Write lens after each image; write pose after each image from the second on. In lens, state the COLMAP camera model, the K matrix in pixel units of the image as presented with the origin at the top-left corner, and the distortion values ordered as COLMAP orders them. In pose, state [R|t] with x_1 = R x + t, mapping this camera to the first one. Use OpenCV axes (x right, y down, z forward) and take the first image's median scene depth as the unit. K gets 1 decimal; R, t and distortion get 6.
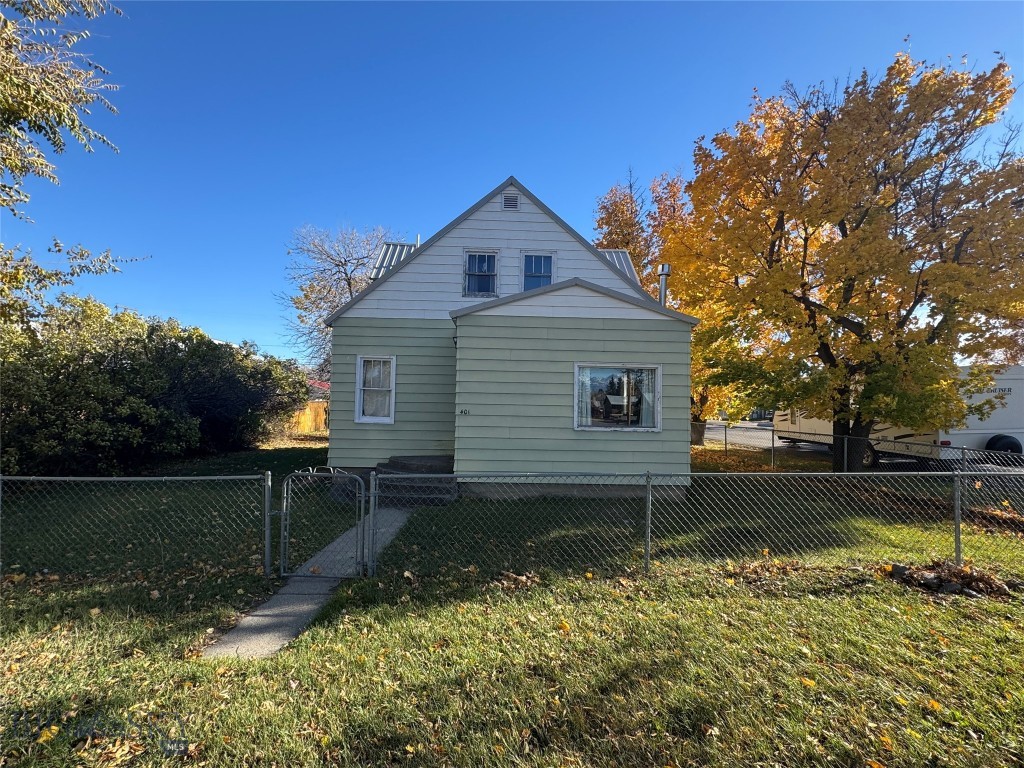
lens RADIAL K [[478.8, 0, 513.1], [0, 478.8, 384.3], [0, 0, 1]] dist [0.001795, 0.000202]
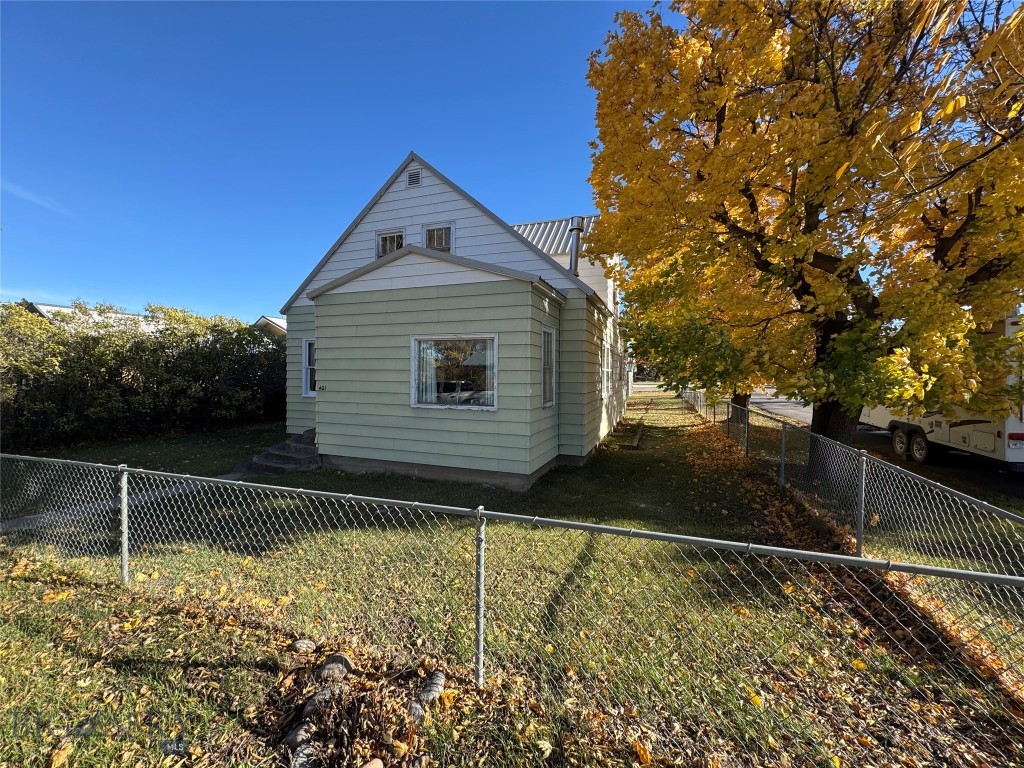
lens RADIAL K [[406.3, 0, 513.6], [0, 406.3, 381.0], [0, 0, 1]] dist [-0.001841, 0.000515]
pose [[0.926966, -0.006025, -0.375097, 0.609746], [0.024456, 0.998715, 0.044394, 0.012858], [0.374348, -0.050325, 0.925922, 0.326133]]
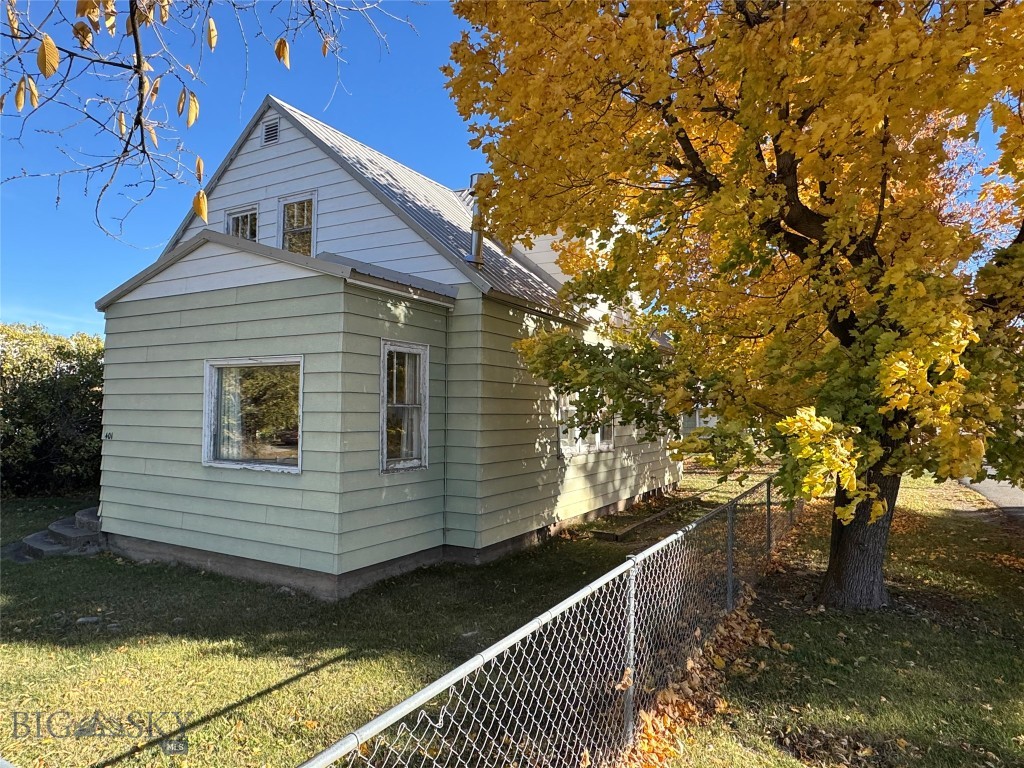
lens RADIAL K [[637.8, 0, 511.3], [0, 637.8, 383.6], [0, 0, 1]] dist [-0.002789, -0.000275]
pose [[0.855484, -0.034468, -0.516680, 0.913078], [0.026606, 0.999390, -0.022617, 0.015686], [0.517145, 0.005602, 0.855880, 0.474657]]
